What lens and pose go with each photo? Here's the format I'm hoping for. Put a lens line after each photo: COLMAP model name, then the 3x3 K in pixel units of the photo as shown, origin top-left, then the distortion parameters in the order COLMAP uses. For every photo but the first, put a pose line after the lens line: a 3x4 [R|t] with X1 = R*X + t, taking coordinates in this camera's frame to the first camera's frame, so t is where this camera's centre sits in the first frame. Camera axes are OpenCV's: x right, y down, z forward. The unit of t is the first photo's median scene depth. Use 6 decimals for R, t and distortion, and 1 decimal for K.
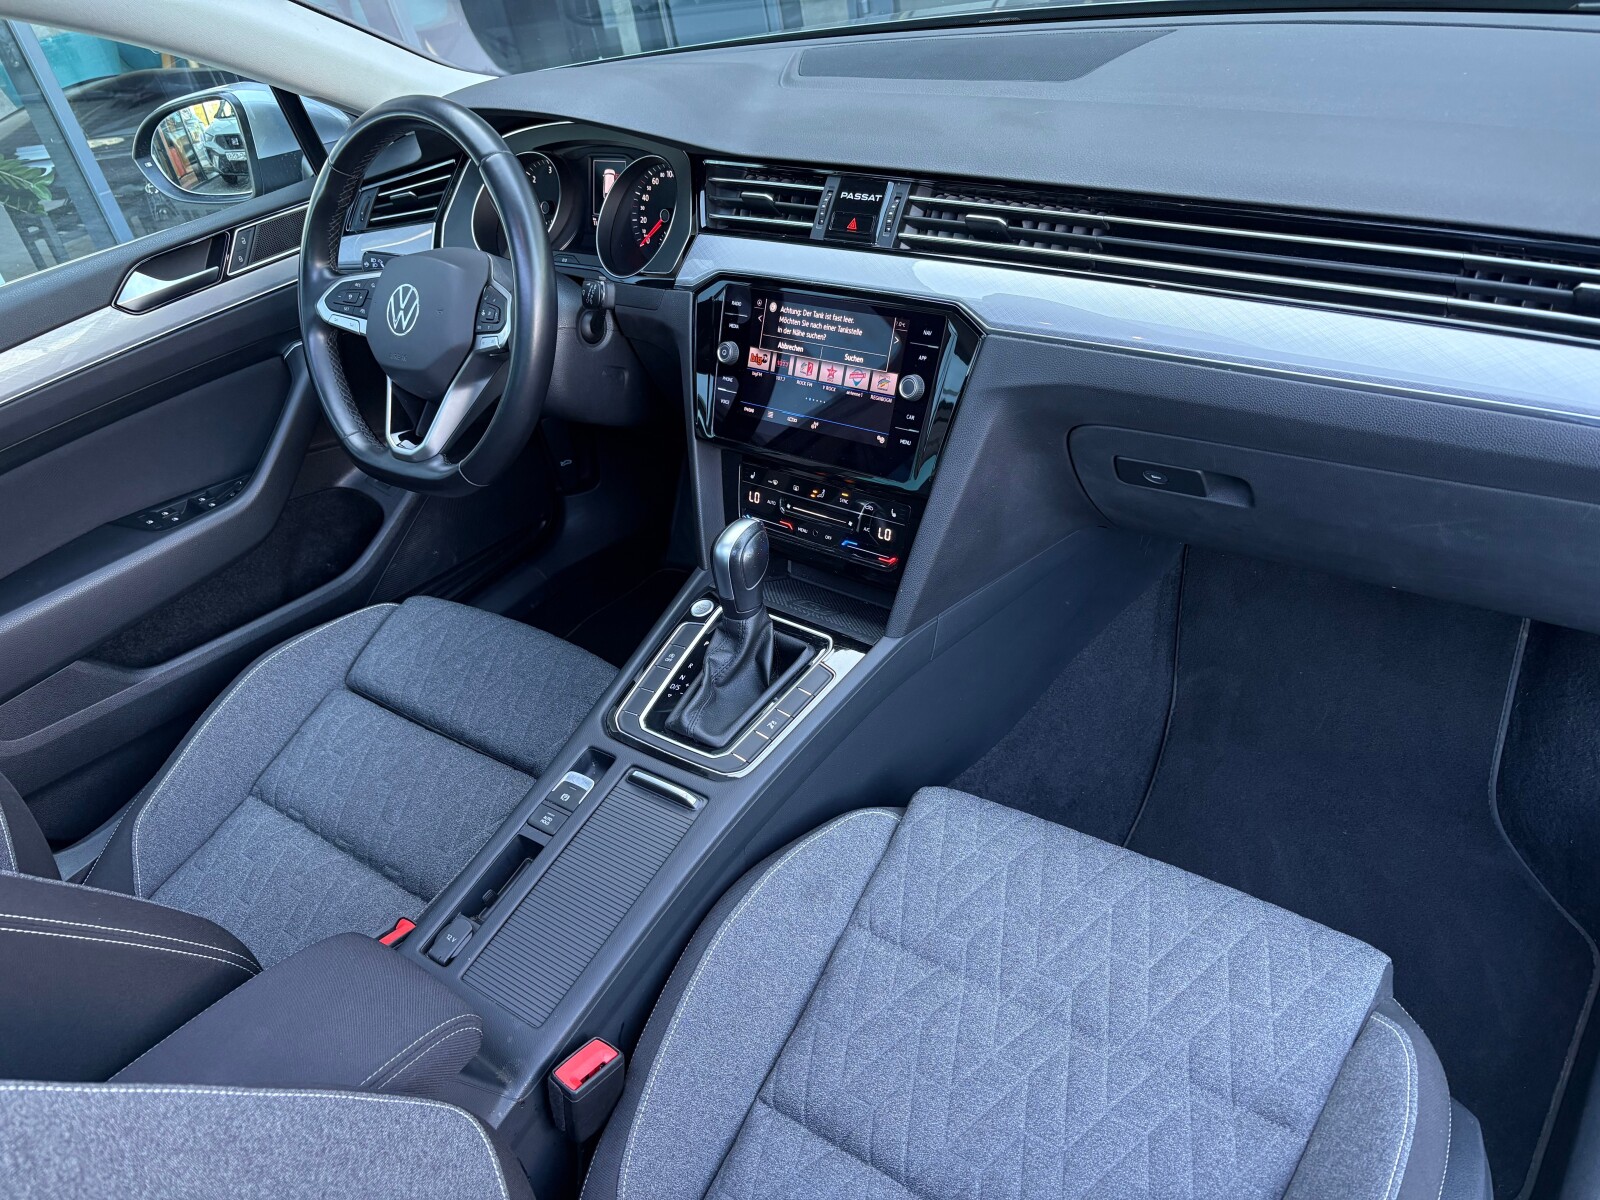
lens RADIAL K [[1216.9, 0, 783.8], [0, 1216.9, 594.6], [0, 0, 1]] dist [0.084028, -0.166574]
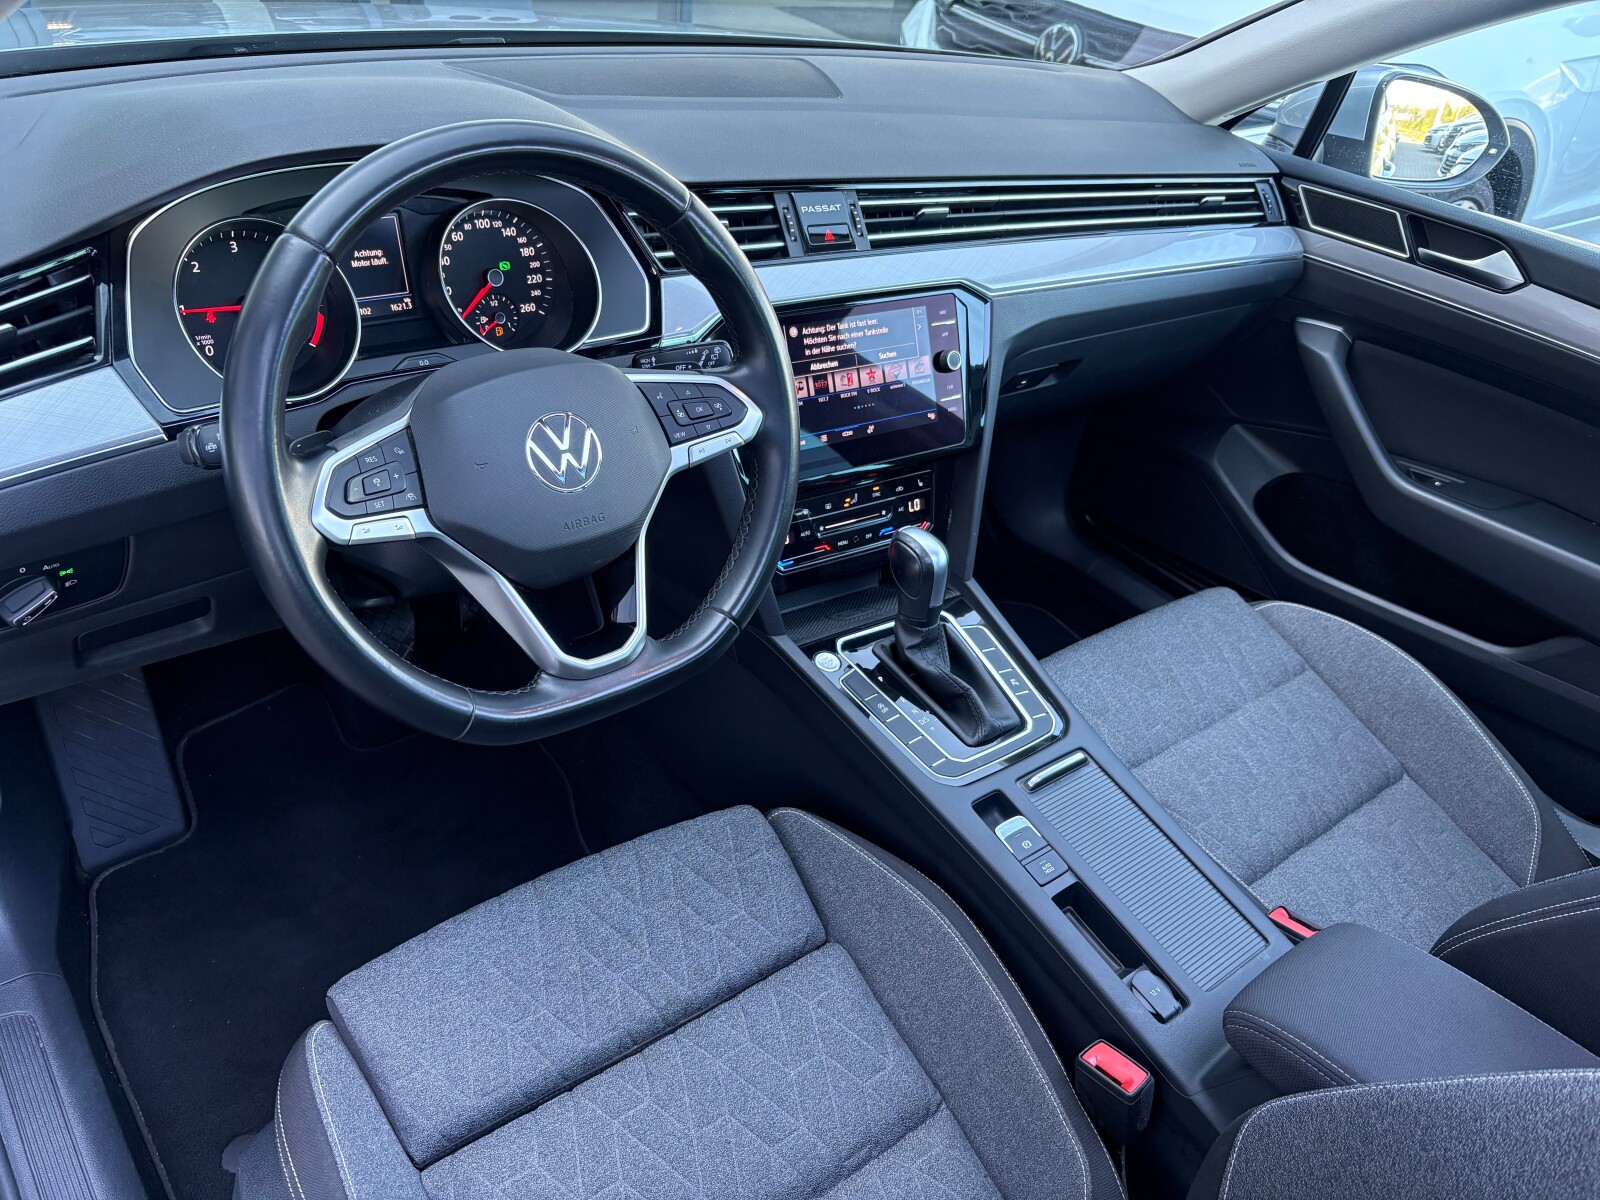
lens RADIAL K [[1216.9, 0, 783.8], [0, 1216.9, 594.6], [0, 0, 1]] dist [0.084028, -0.166574]
pose [[0.210860, -0.361240, 0.908319, -0.960644], [0.394704, 0.881557, 0.258969, -0.307187], [-0.894285, 0.303911, 0.328468, 0.761754]]
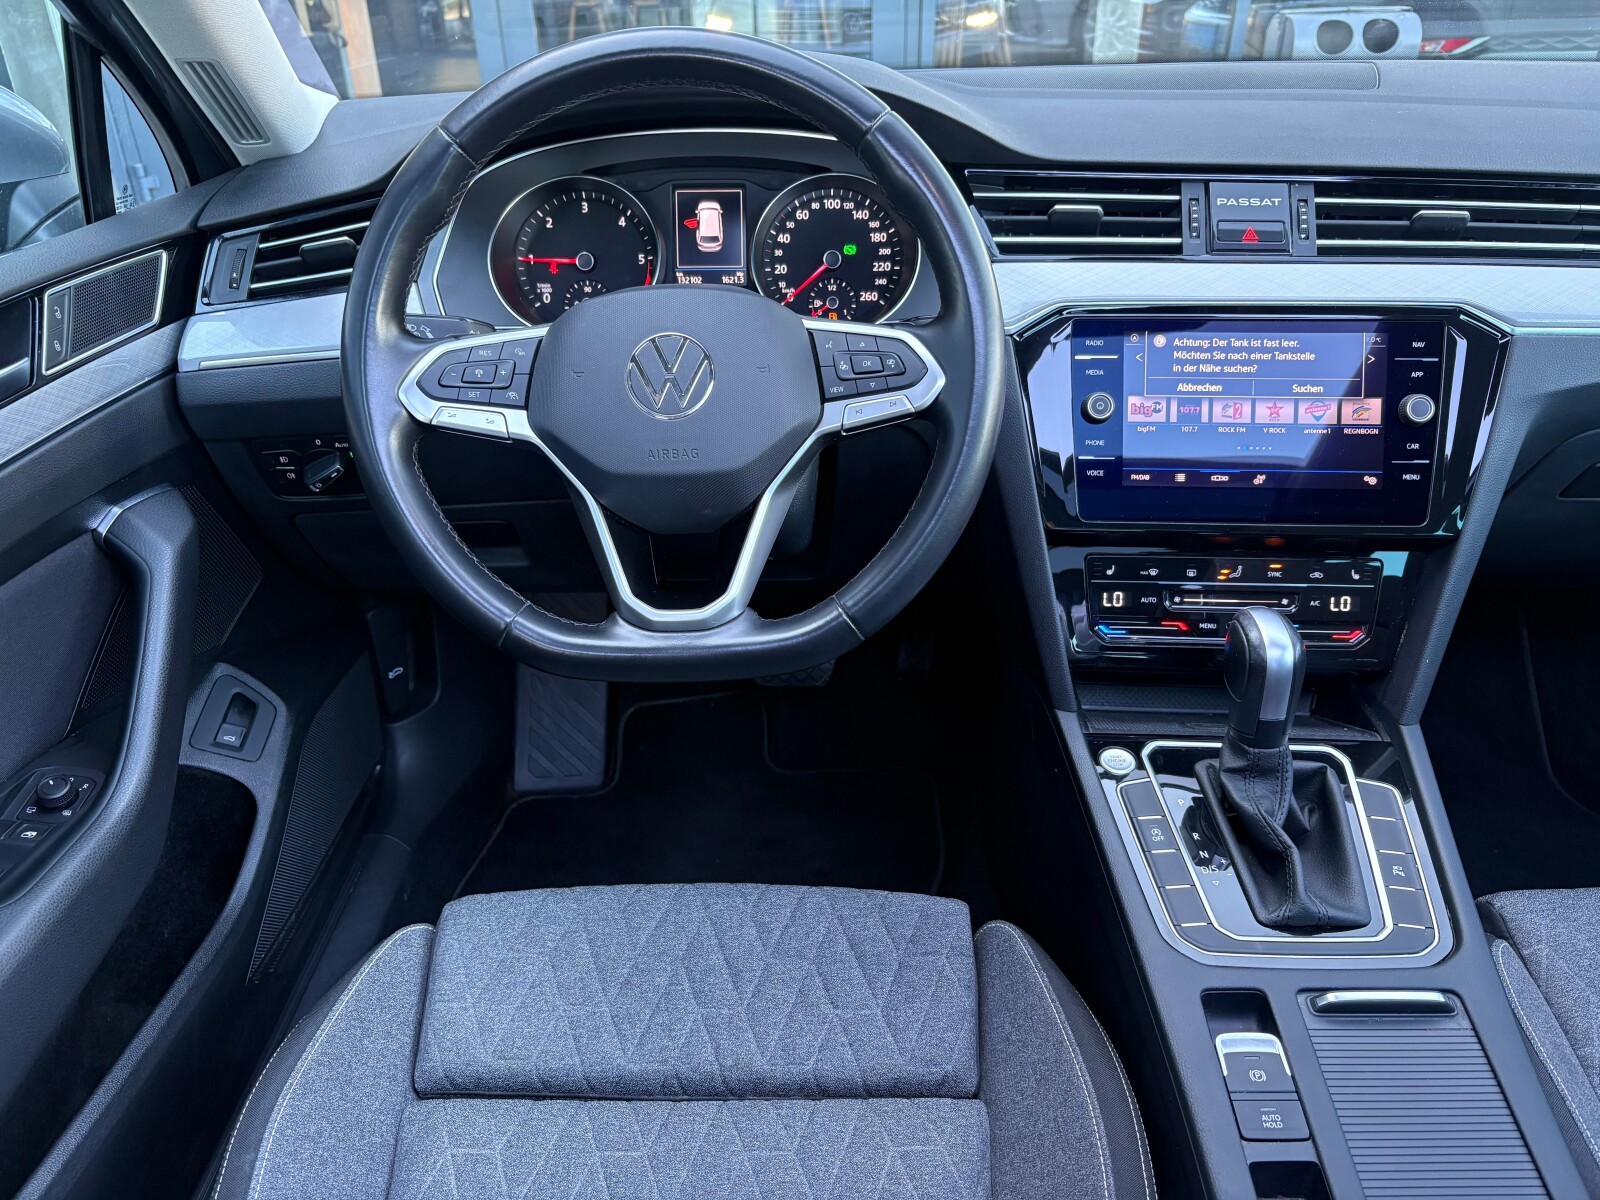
lens RADIAL K [[1227.7, 0, 795.3], [0, 1227.7, 587.1], [0, 0, 1]] dist [0.006843, -0.007173]
pose [[0.785407, -0.134522, 0.604185, -0.679699], [0.232815, 0.968623, -0.086983, -0.072623], [-0.573526, 0.208981, 0.792082, 0.557930]]
